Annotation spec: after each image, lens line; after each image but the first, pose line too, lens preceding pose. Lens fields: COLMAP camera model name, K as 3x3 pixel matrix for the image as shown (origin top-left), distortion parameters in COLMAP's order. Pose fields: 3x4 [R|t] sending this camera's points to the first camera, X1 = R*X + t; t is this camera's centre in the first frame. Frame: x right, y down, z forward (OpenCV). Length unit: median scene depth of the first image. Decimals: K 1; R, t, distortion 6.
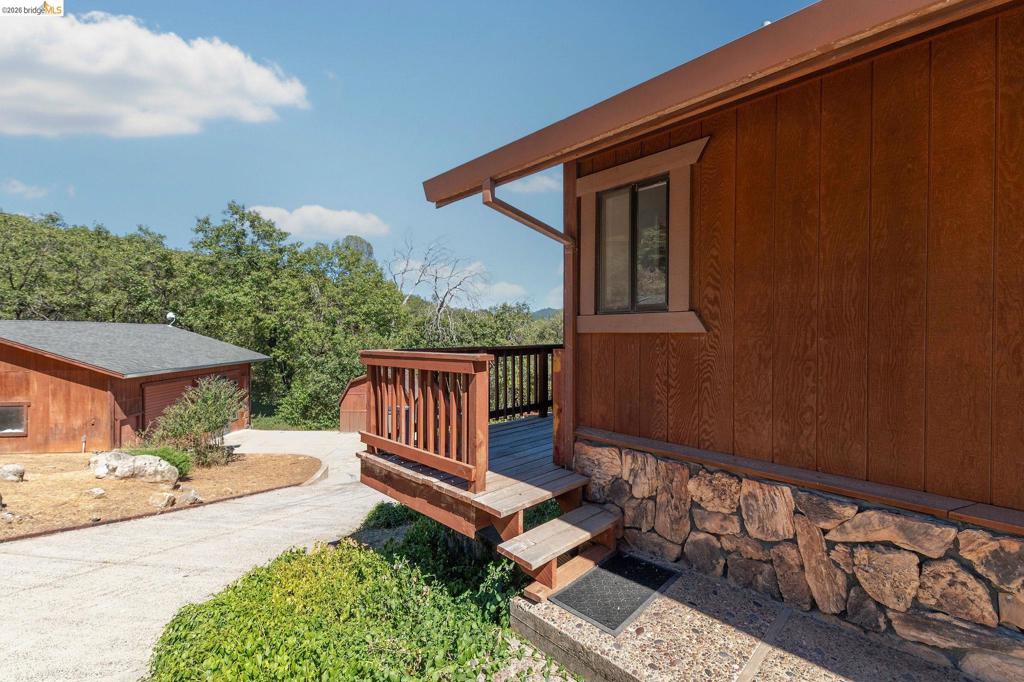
lens RADIAL K [[451.1, 0, 510.5], [0, 451.1, 340.9], [0, 0, 1]] dist [0.023114, -0.002730]
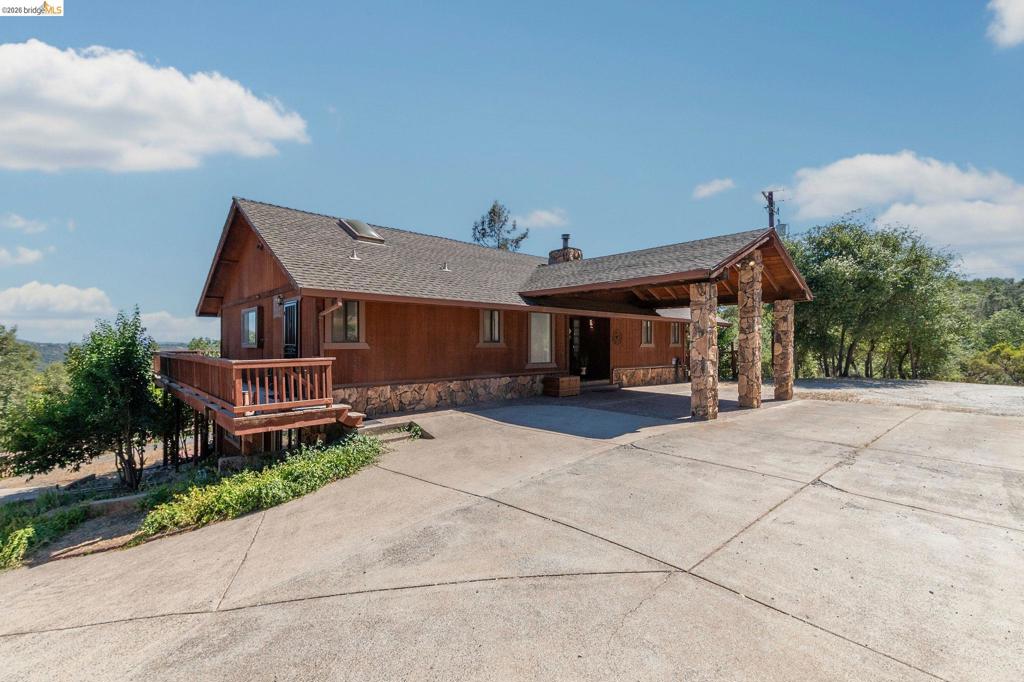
lens RADIAL K [[451.1, 0, 511.2], [0, 451.1, 343.9], [0, 0, 1]] dist [0.023114, -0.002730]
pose [[0.024875, 0.004423, 0.999681, -3.068593], [0.024015, 0.999699, -0.005021, -0.010986], [-0.999402, 0.024132, 0.024762, -0.199792]]
